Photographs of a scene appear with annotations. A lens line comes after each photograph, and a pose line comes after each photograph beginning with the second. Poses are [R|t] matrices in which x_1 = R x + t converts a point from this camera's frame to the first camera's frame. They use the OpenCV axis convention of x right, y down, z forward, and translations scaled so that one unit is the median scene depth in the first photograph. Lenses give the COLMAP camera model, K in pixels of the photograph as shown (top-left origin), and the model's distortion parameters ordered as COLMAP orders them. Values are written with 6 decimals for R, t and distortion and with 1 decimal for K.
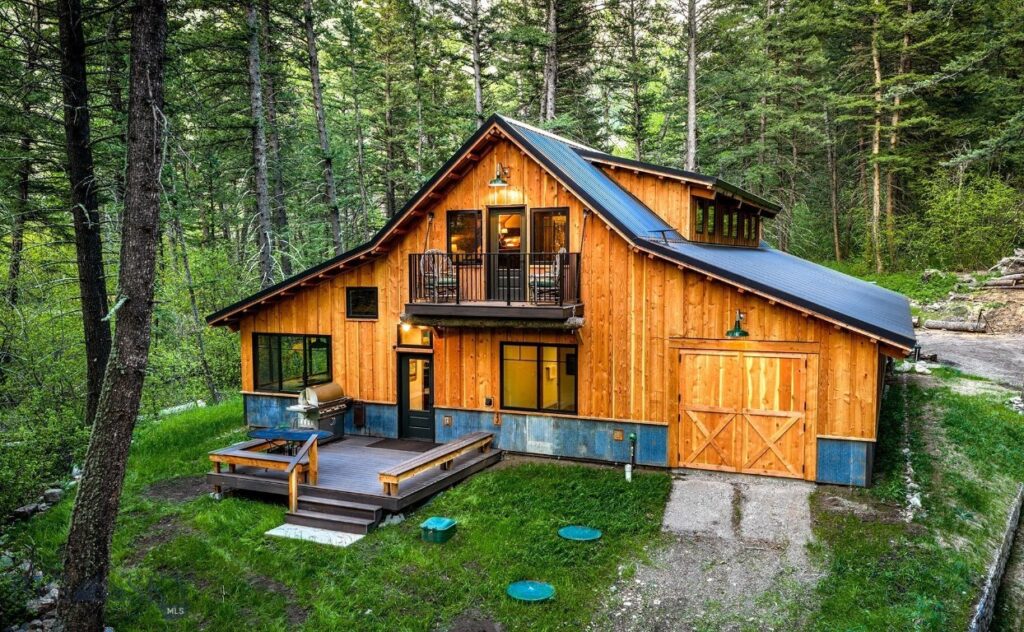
lens RADIAL K [[852.0, 0, 512.1], [0, 852.0, 318.0], [0, 0, 1]] dist [0.045184, -0.003258]
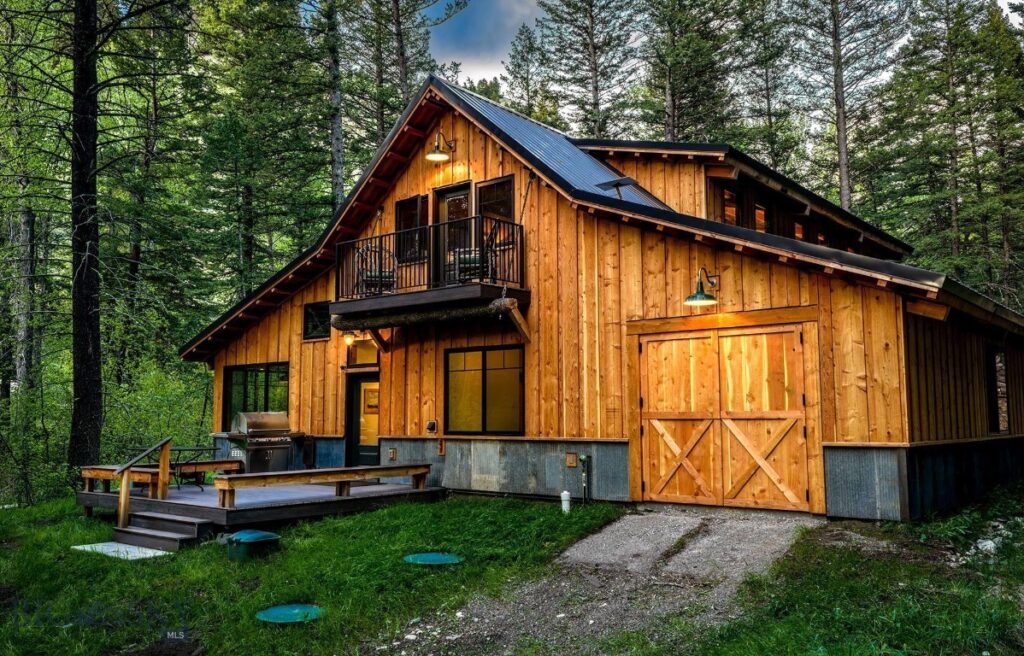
lens RADIAL K [[849.0, 0, 512.2], [0, 849.0, 327.4], [0, 0, 1]] dist [0.050628, 0.004401]
pose [[0.965677, -0.028431, -0.258185, 0.271847], [-0.017264, 0.984768, -0.173013, 0.153927], [0.259171, 0.171532, 0.950477, 0.262796]]
